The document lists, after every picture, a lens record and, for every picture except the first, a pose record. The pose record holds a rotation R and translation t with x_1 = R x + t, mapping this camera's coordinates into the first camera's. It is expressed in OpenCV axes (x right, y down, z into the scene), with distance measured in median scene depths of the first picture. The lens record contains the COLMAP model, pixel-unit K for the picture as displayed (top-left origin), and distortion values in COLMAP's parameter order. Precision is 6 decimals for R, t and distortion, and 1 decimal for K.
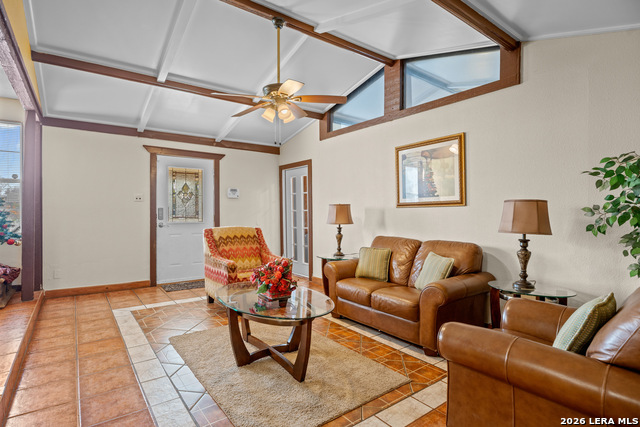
lens RADIAL K [[333.8, 0, 322.6], [0, 333.8, 212.8], [0, 0, 1]] dist [-0.010927, 0.001742]
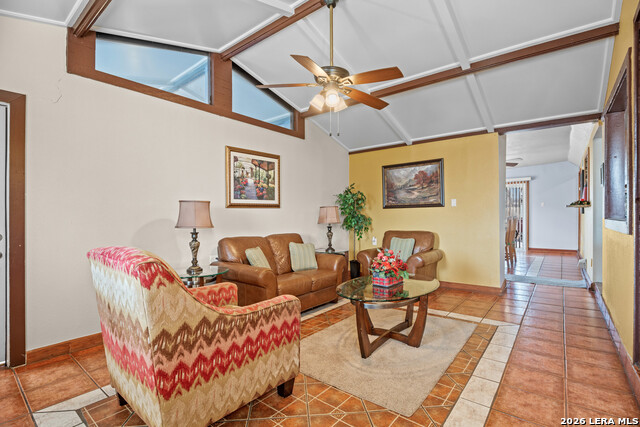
lens RADIAL K [[308.7, 0, 317.7], [0, 308.7, 212.4], [0, 0, 1]] dist [-0.001259, -0.000690]
pose [[-0.247213, 0.007981, 0.968928, -0.686712], [0.006740, 0.999956, -0.006517, 0.005749], [-0.968938, 0.004919, -0.247256, 0.919317]]
